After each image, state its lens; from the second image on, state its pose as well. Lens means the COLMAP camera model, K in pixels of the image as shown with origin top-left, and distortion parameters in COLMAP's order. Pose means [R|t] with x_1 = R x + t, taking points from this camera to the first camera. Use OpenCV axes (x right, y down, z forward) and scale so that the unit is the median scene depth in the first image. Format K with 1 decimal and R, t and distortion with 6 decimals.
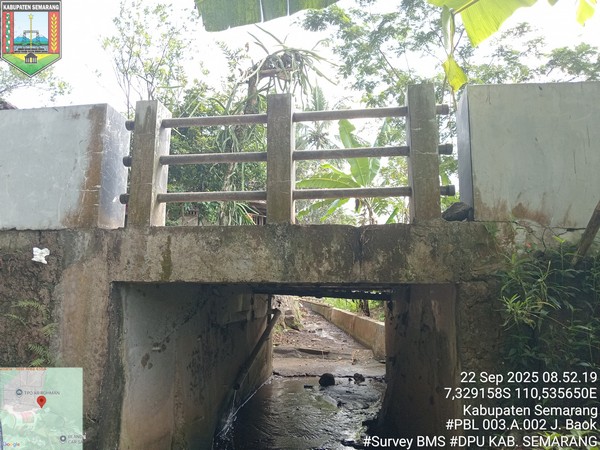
lens RADIAL K [[446.8, 0, 299.9], [0, 446.8, 224.2], [0, 0, 1]] dist [0.042392, -0.098073]
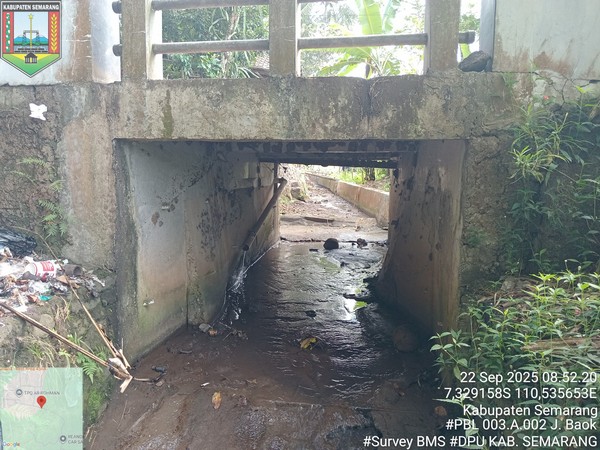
lens RADIAL K [[446.8, 0, 300.0], [0, 446.8, 223.5], [0, 0, 1]] dist [0.042392, -0.098073]
pose [[0.999901, 0.003638, -0.013620, 0.002310], [0.000219, 0.962008, 0.273021, 0.037074], [0.014096, -0.272997, 0.961912, 0.010038]]
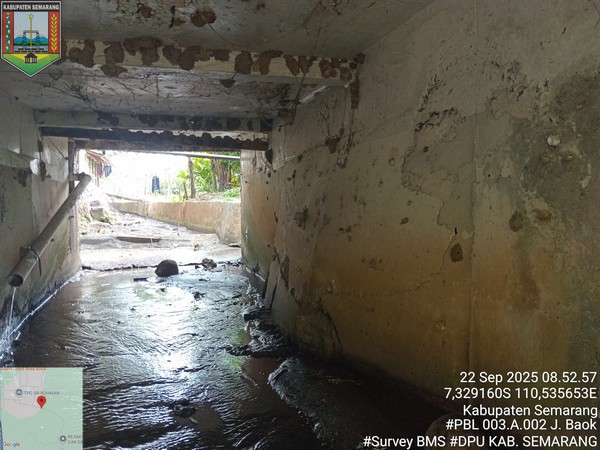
lens RADIAL K [[446.8, 0, 300.3], [0, 446.8, 226.7], [0, 0, 1]] dist [0.042392, -0.098073]
pose [[0.914839, -0.033766, 0.402405, -0.081359], [-0.053298, 0.977684, 0.203207, 0.327940], [-0.400287, -0.207349, 0.892623, 0.760693]]
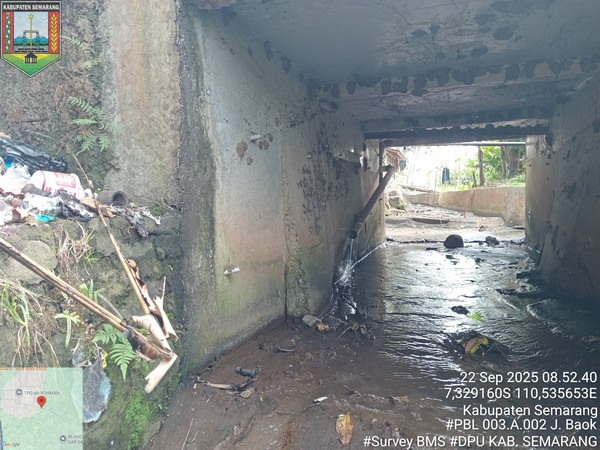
lens RADIAL K [[446.8, 0, 300.7], [0, 446.8, 224.6], [0, 0, 1]] dist [0.042392, -0.098073]
pose [[0.978184, -0.015205, -0.207183, -0.122776], [0.060018, 0.975473, 0.211777, 0.307880], [0.198881, -0.219592, 0.955105, 0.357719]]
